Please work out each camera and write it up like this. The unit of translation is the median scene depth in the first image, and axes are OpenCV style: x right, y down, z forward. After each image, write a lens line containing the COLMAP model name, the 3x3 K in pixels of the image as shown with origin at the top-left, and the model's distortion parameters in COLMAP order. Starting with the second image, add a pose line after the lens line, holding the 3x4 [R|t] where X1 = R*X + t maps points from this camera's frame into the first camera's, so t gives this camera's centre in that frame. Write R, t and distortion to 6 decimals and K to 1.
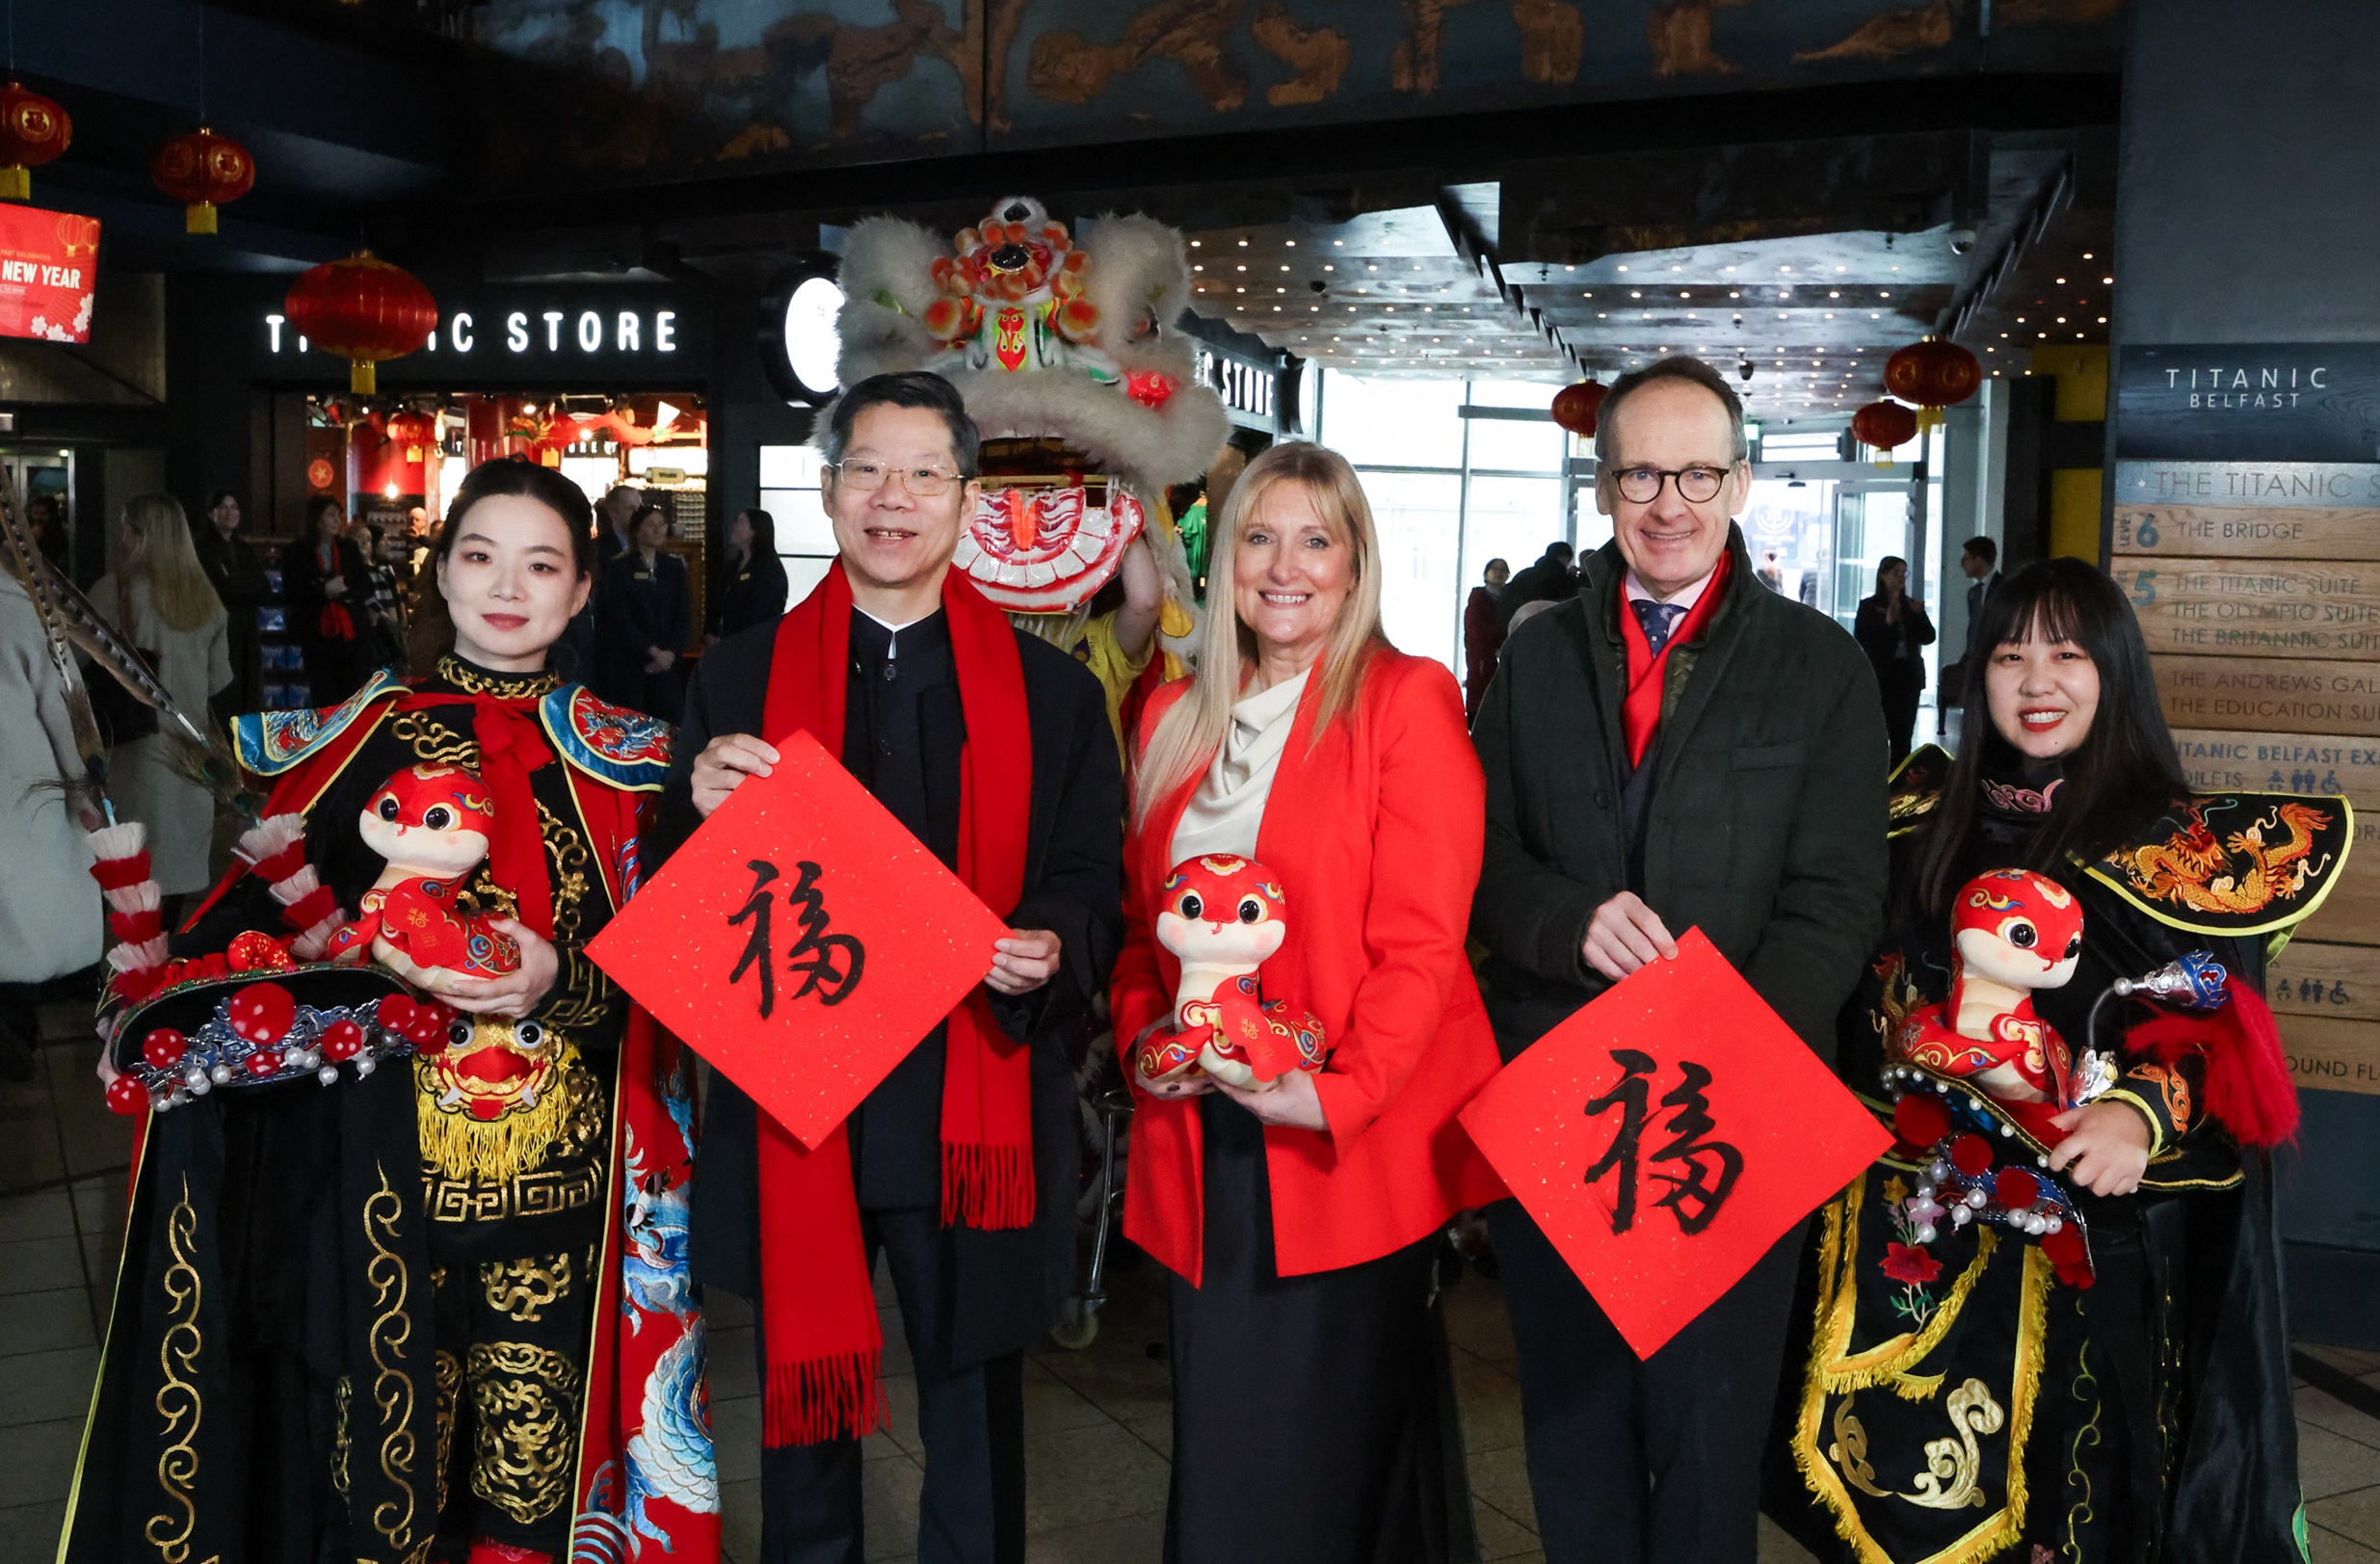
lens RADIAL K [[2447.1, 0, 1190.0], [0, 2447.1, 782.0], [0, 0, 1]] dist [-0.055076, 0.012977]
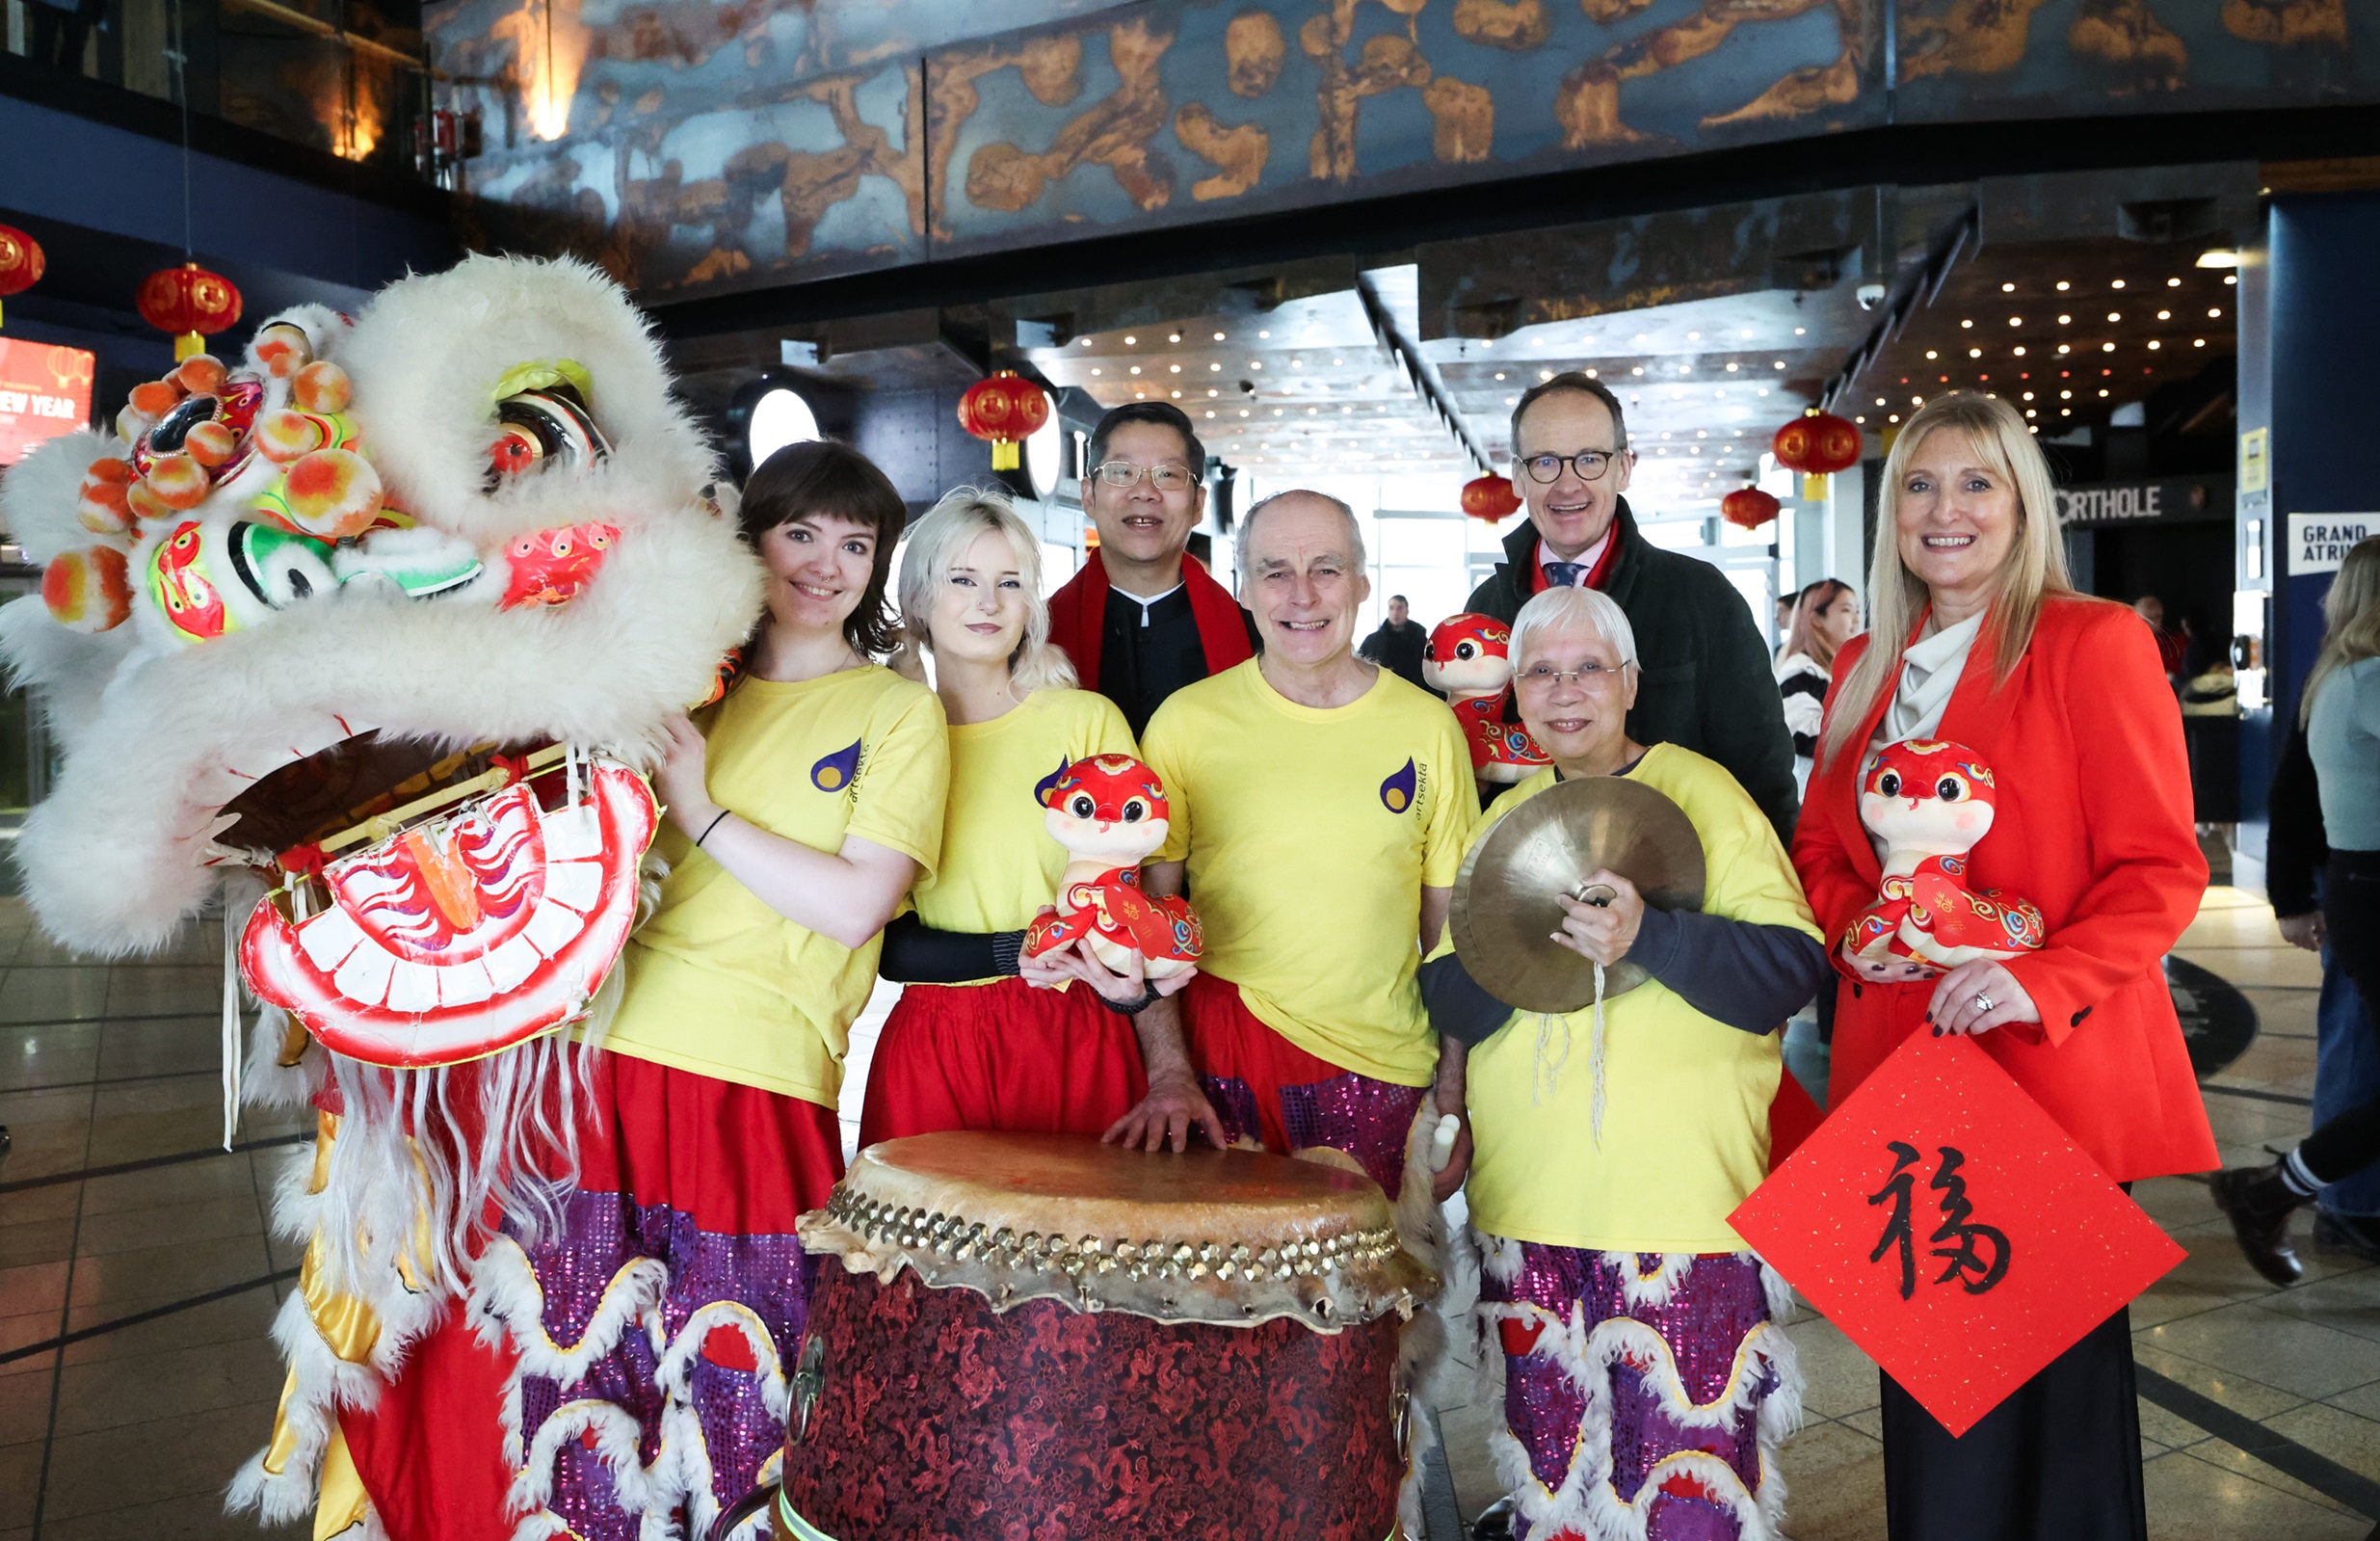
lens RADIAL K [[1969.9, 0, 1190.0], [0, 1969.9, 770.5], [0, 0, 1]] dist [0.005024, 0.000221]
pose [[0.999179, -0.036527, 0.017525, 0.006404], [0.037113, 0.998720, -0.034370, -0.003356], [-0.016247, 0.034992, 0.999256, 0.148763]]
